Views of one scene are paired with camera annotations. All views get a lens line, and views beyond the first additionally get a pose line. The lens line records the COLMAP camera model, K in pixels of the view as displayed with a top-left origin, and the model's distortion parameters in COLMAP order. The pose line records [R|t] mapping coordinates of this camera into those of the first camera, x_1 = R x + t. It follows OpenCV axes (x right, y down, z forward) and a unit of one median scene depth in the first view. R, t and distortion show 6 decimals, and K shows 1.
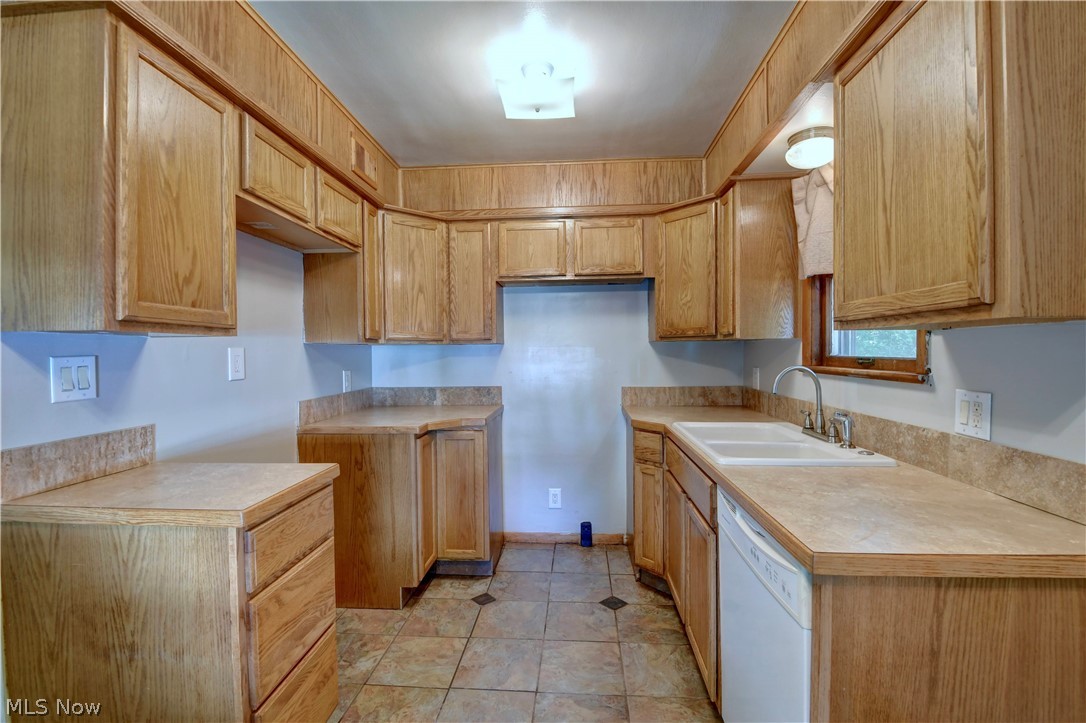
lens RADIAL K [[498.1, 0, 546.5], [0, 498.1, 356.9], [0, 0, 1]] dist [-0.011549, -0.001991]
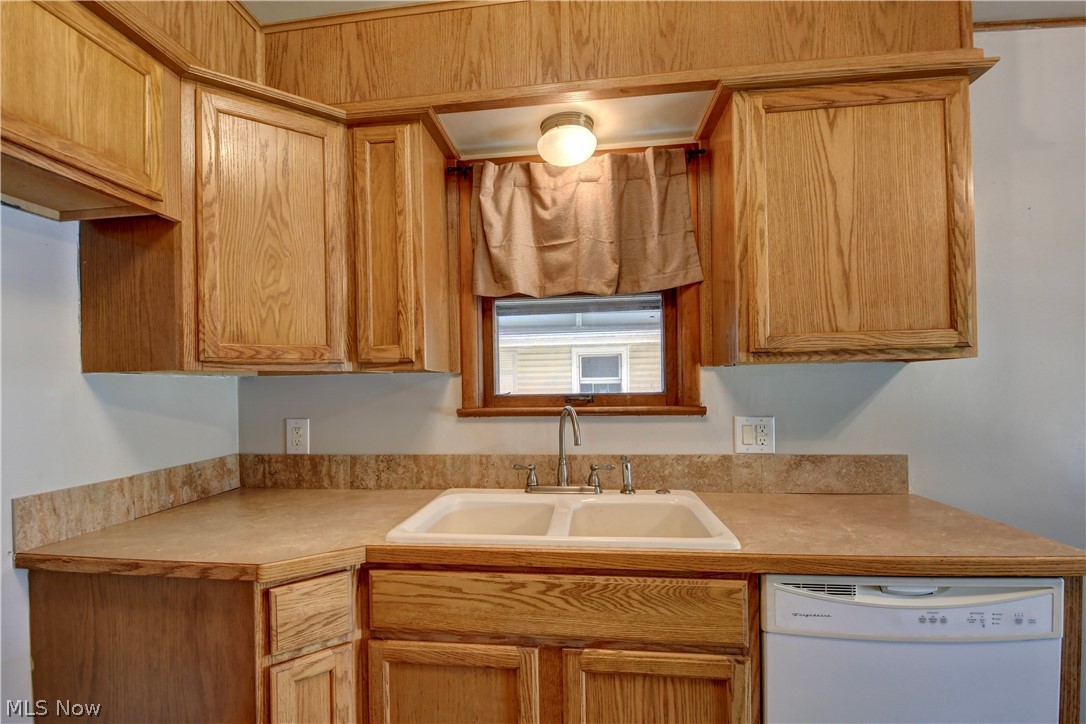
lens RADIAL K [[498.1, 0, 535.0], [0, 498.1, 381.5], [0, 0, 1]] dist [-0.011549, -0.001991]
pose [[0.052026, 0.011162, 0.998583, -0.380120], [0.029426, 0.999486, -0.012705, -0.017218], [-0.998212, 0.030045, 0.051670, 1.375930]]
